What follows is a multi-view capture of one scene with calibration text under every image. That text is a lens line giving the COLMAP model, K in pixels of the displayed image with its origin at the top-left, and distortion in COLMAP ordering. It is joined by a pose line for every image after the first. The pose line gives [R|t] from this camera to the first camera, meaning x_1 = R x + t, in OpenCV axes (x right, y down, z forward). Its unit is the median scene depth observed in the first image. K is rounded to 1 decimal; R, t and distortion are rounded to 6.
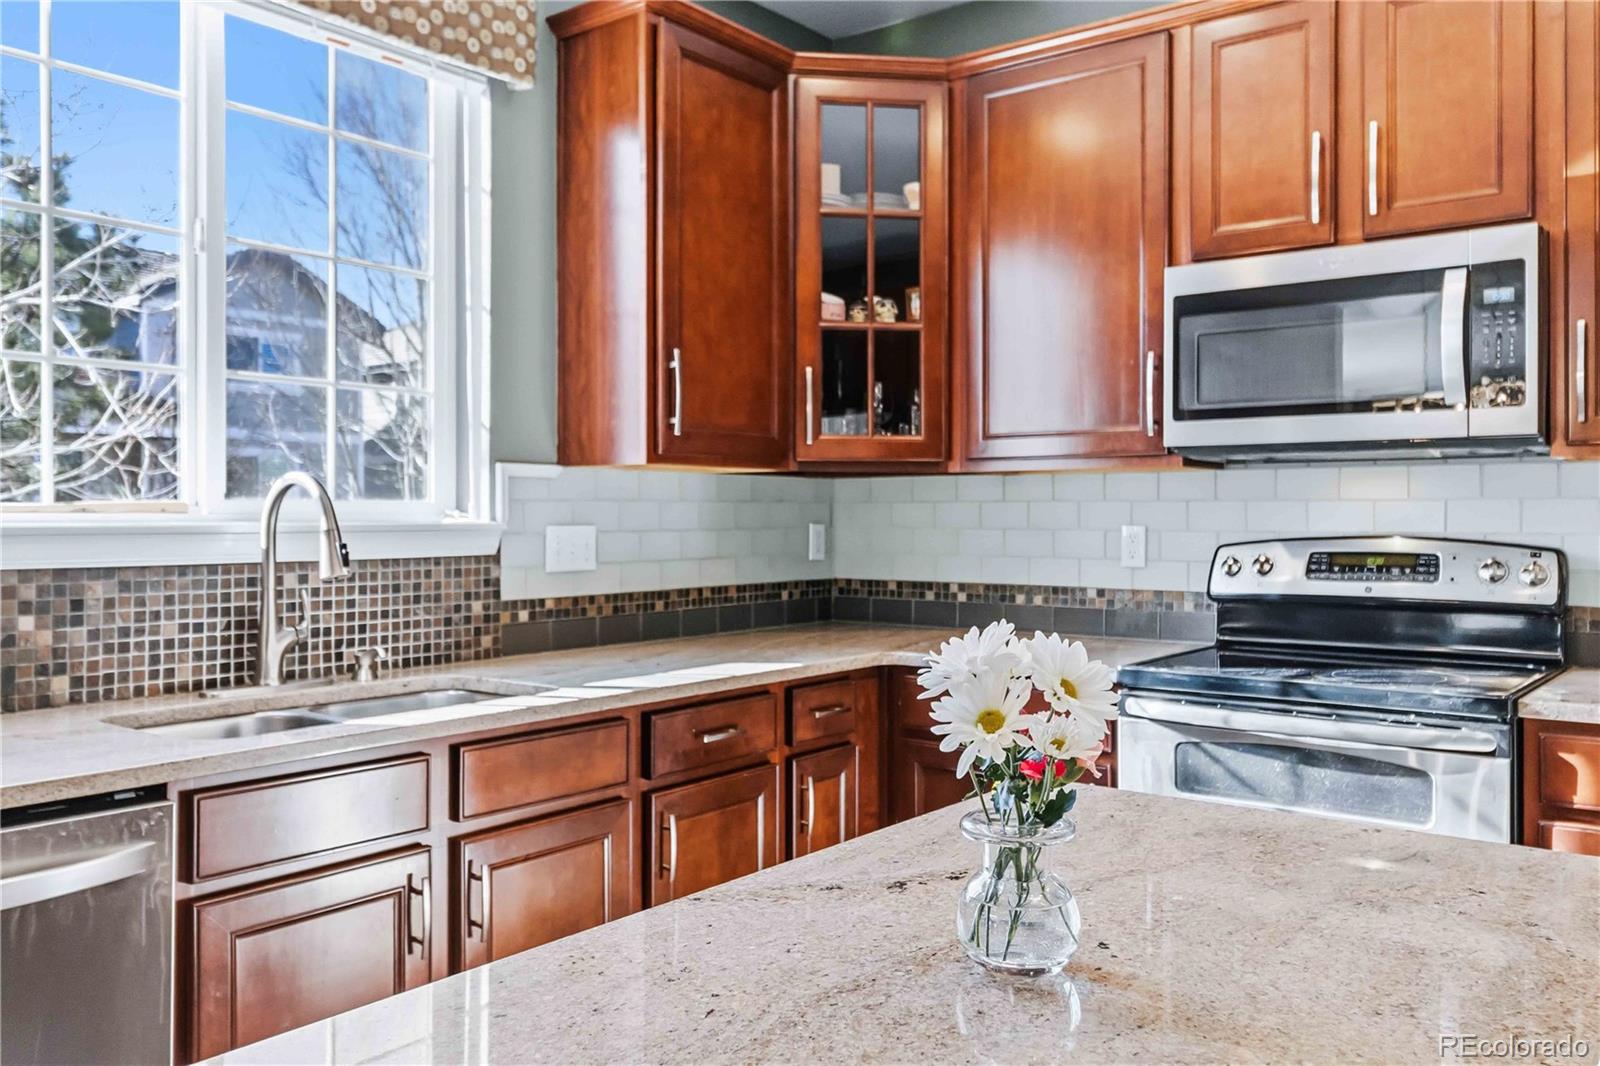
lens RADIAL K [[1300.2, 0, 804.6], [0, 1300.2, 520.0], [0, 0, 1]] dist [0.005728, 0.001877]
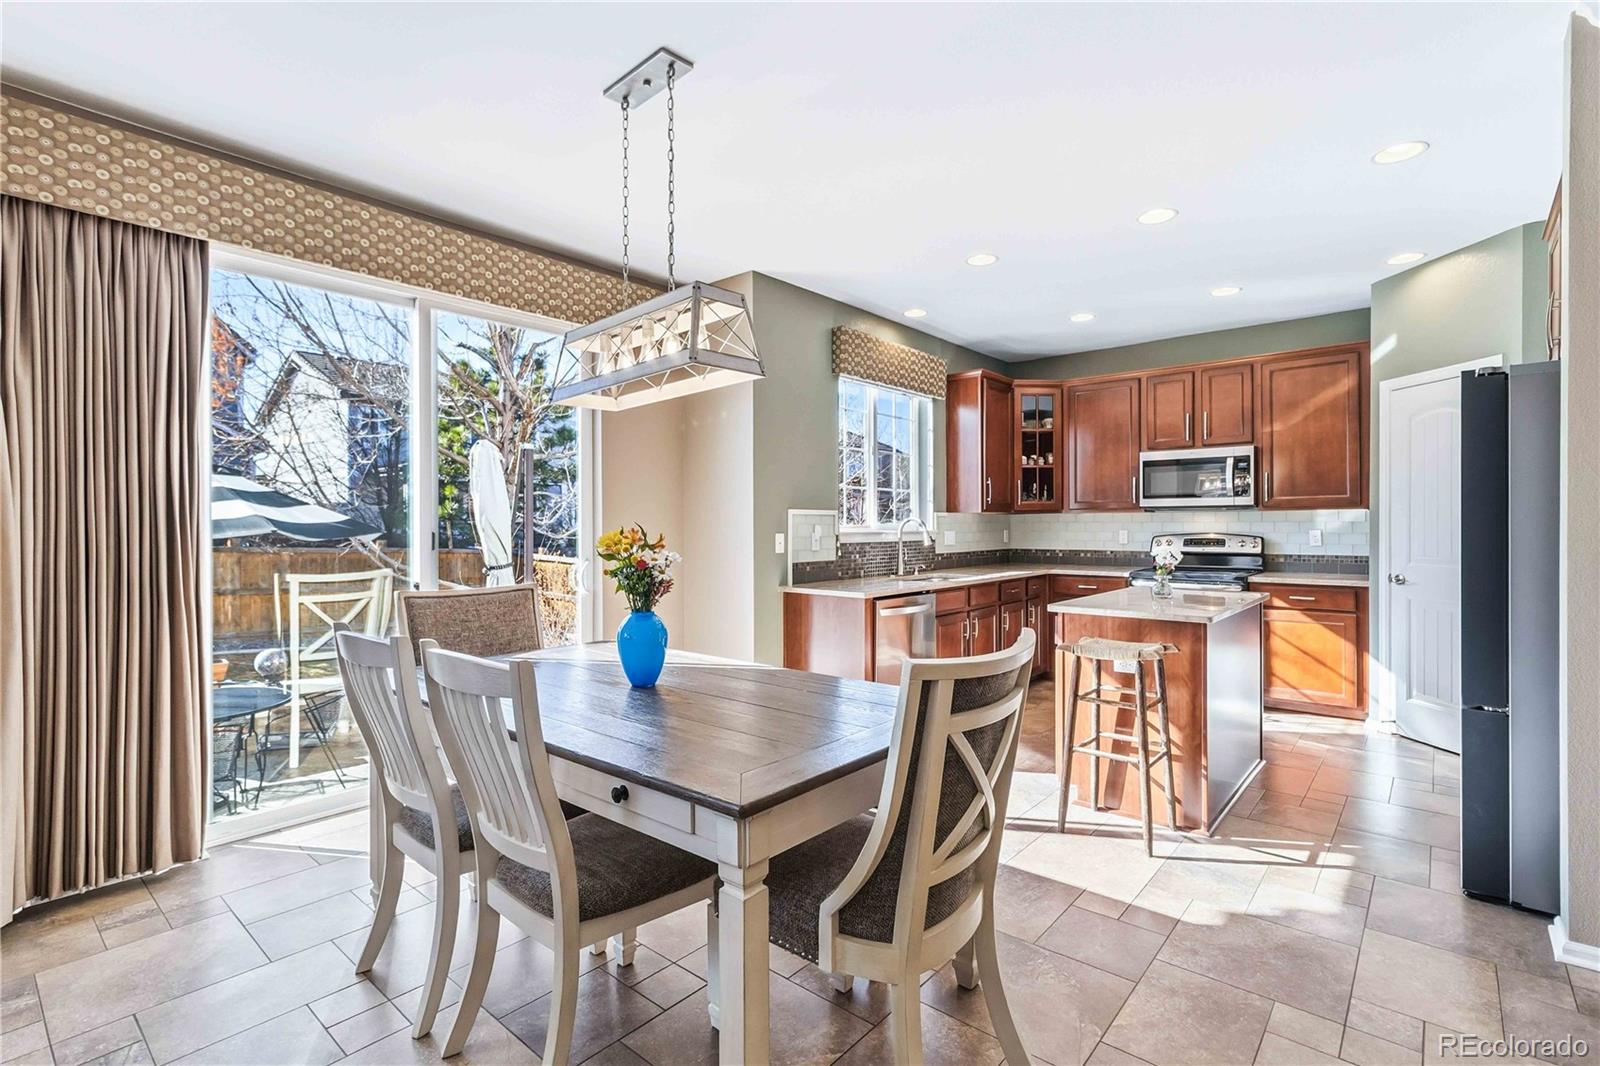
lens RADIAL K [[745.9, 0, 805.8], [0, 745.9, 527.1], [0, 0, 1]] dist [-0.001974, -0.000330]
pose [[0.998682, -0.003932, -0.051168, -0.469982], [0.003937, 0.999992, 0.000000, -0.007459], [0.051167, -0.000202, 0.998690, -0.925395]]
